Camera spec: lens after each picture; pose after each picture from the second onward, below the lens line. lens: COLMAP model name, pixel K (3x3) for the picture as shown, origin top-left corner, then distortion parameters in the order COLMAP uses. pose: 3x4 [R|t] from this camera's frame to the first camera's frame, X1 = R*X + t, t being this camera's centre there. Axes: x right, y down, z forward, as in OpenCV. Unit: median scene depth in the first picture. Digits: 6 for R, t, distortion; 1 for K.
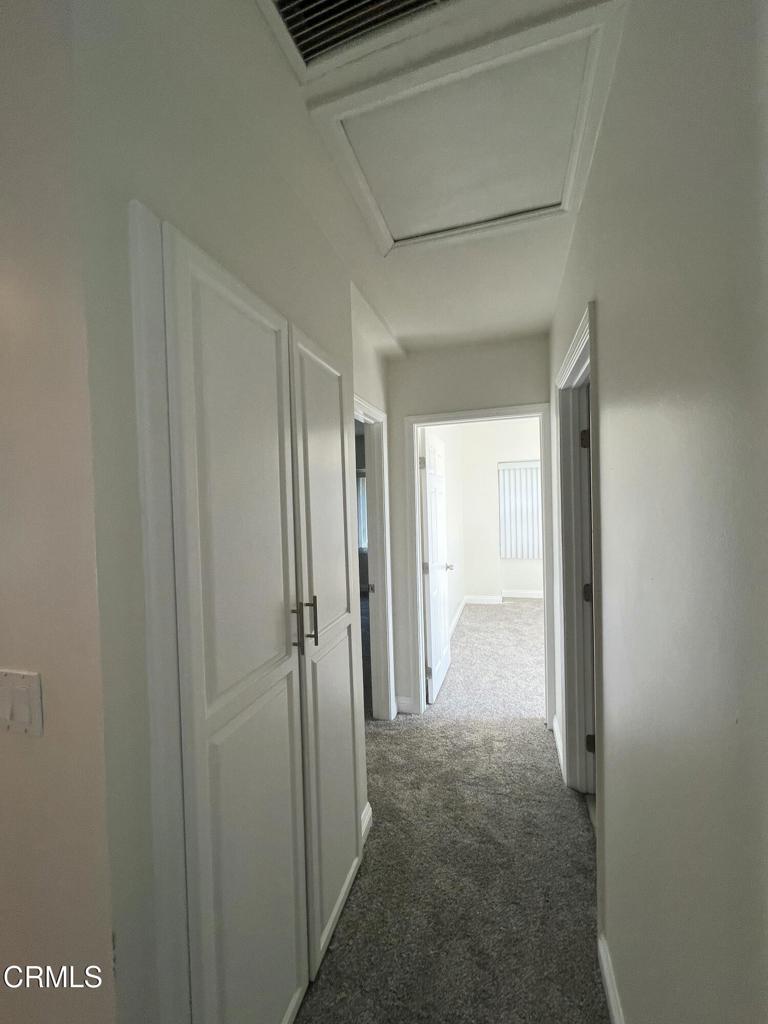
lens RADIAL K [[408.9, 0, 382.9], [0, 408.9, 511.3], [0, 0, 1]] dist [-0.001042, 0.000536]
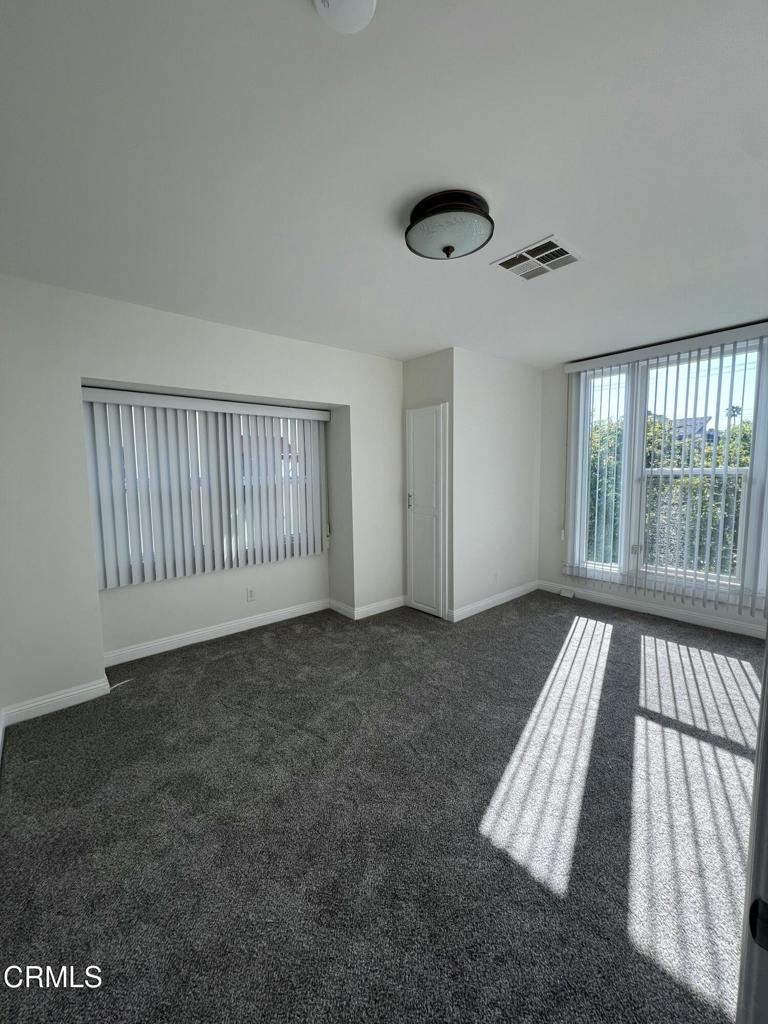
lens RADIAL K [[408.9, 0, 382.9], [0, 408.9, 511.3], [0, 0, 1]] dist [-0.001042, 0.000536]
pose [[0.538305, -0.055600, 0.840914, 0.164404], [0.013012, 0.998251, 0.057674, -0.002118], [-0.842649, -0.020104, 0.538087, 1.017180]]
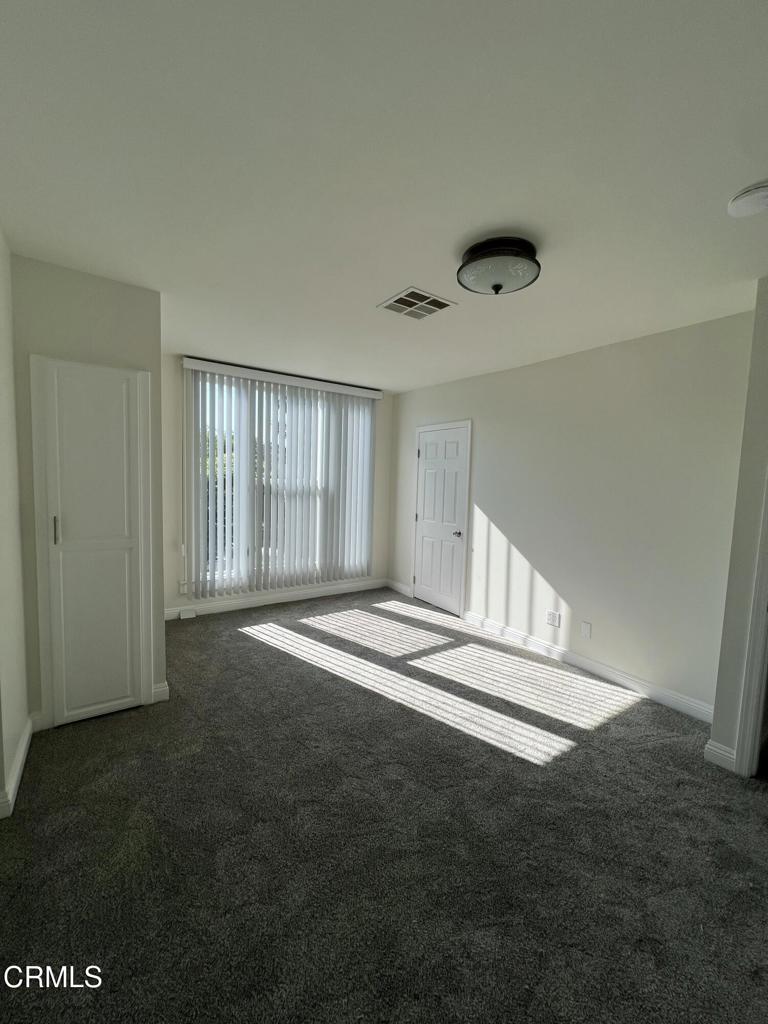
lens RADIAL K [[408.9, 0, 382.9], [0, 408.9, 511.3], [0, 0, 1]] dist [-0.001042, 0.000536]
pose [[-0.785697, -0.044669, 0.616996, 0.476542], [0.003786, 0.997024, 0.077004, -0.046123], [-0.618599, 0.062838, -0.783190, 1.937319]]
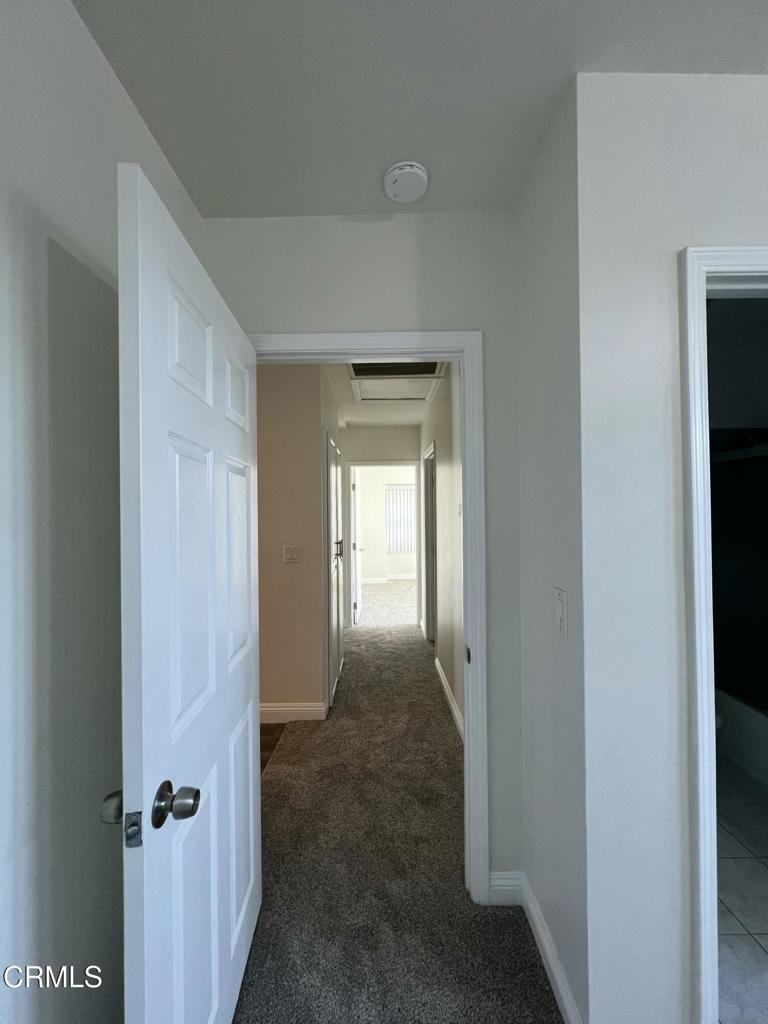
lens RADIAL K [[408.9, 0, 382.9], [0, 408.9, 511.3], [0, 0, 1]] dist [-0.001042, 0.000536]
pose [[0.954440, 0.020578, 0.297694, -0.322863], [-0.010847, 0.999353, -0.034303, 0.049309], [-0.298207, 0.029511, 0.954045, -0.767438]]
